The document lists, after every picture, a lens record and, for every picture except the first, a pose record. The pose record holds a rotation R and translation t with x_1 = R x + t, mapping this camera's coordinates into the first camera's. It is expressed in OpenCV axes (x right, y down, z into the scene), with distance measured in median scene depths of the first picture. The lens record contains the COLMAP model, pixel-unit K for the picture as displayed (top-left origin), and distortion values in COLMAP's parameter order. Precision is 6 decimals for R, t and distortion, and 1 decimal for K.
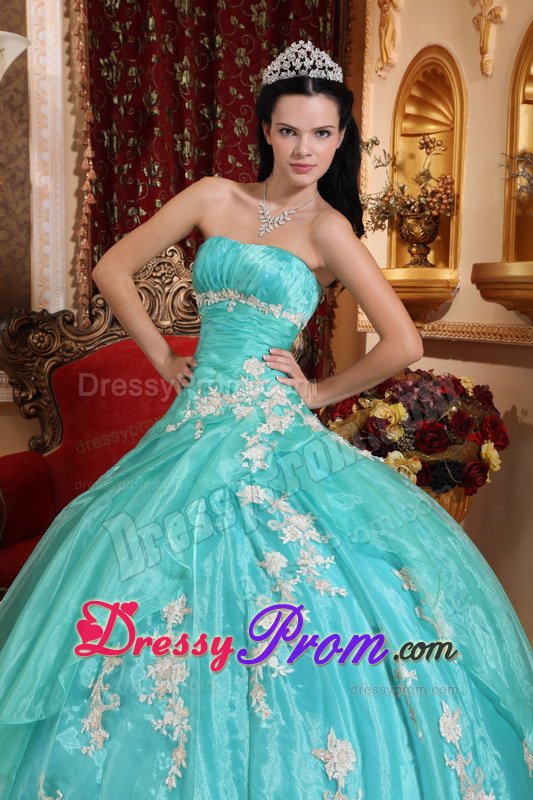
lens RADIAL K [[1182.7, 0, 268.3], [0, 1182.7, 427.7], [0, 0, 1]] dist [0.122377, 0.049144]
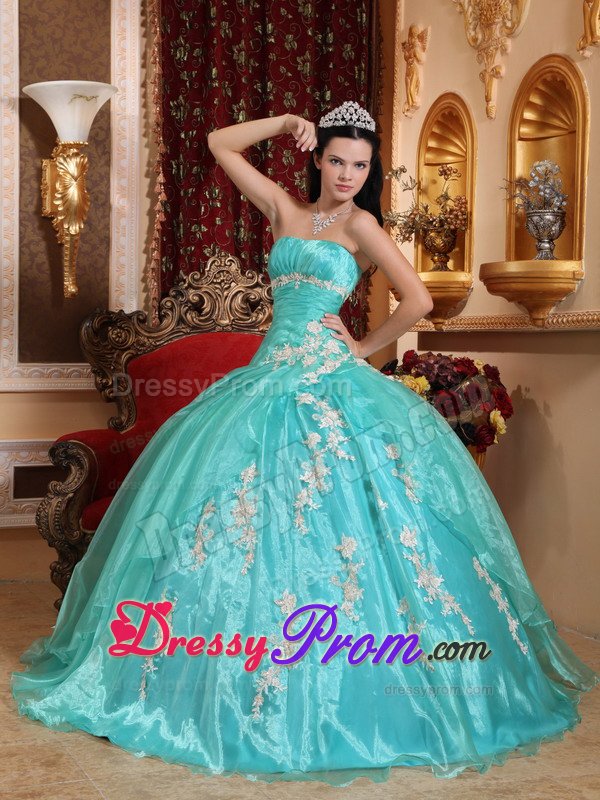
lens RADIAL K [[1337.4, 0, 300.0], [0, 1337.4, 400.0], [0, 0, 1]] dist [0.061202, 0.120321]
pose [[0.999975, 0.000788, 0.007044, -0.022001], [-0.000305, 0.997656, -0.068432, 0.079549], [-0.007082, 0.068428, 0.997631, -0.312396]]
